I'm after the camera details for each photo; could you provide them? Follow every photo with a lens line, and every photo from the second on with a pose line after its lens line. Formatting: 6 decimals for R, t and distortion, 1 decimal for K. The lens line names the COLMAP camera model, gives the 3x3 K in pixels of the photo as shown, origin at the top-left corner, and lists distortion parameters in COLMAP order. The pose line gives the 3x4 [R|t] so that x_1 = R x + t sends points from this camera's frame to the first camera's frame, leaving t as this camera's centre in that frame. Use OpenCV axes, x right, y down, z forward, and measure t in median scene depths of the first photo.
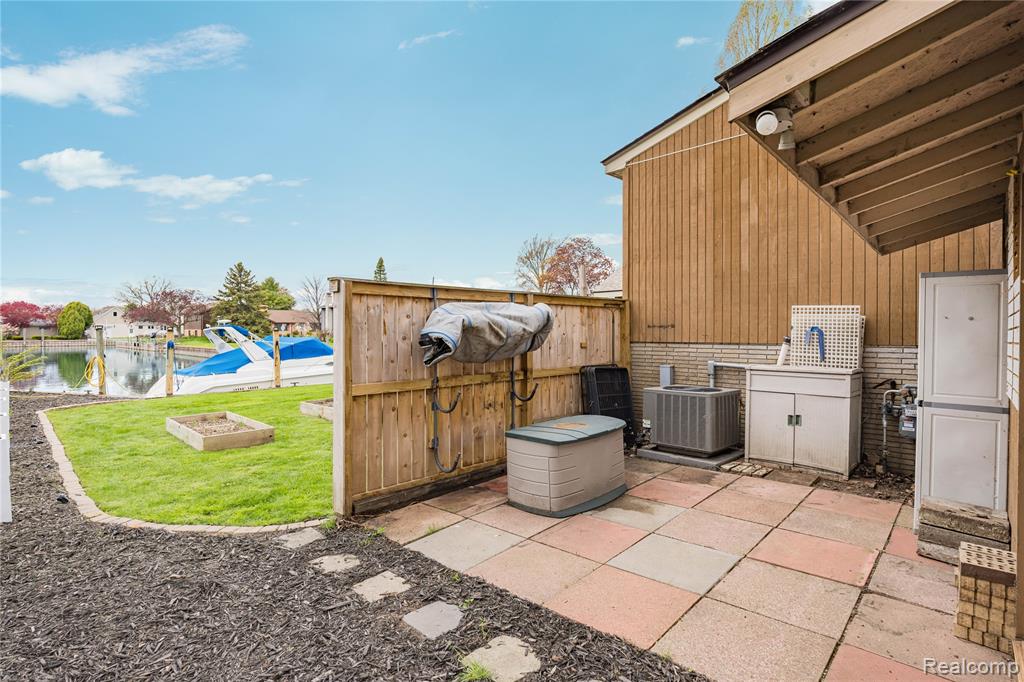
lens RADIAL K [[515.7, 0, 512.0], [0, 515.7, 341.0], [0, 0, 1]] dist [0.000060, 0.000006]
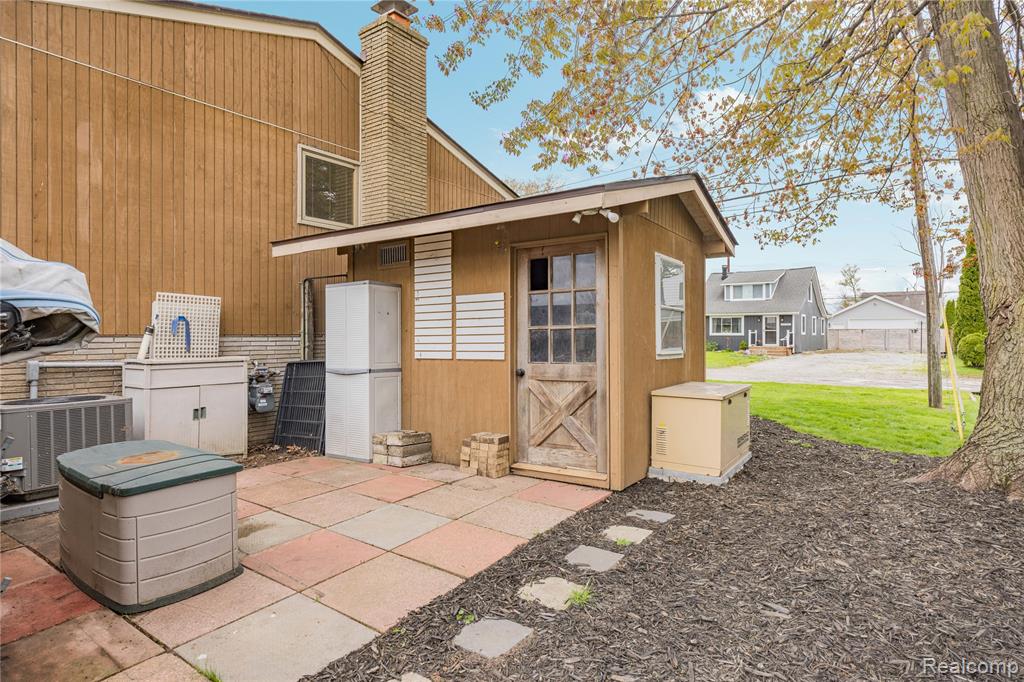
lens RADIAL K [[574.3, 0, 512.0], [0, 574.3, 341.0], [0, 0, 1]] dist [0.002526, 0.000722]
pose [[-0.157248, -0.011275, 0.987495, -0.553319], [0.016239, 0.999770, 0.014001, 0.013149], [-0.987426, 0.018238, -0.157029, 0.554514]]
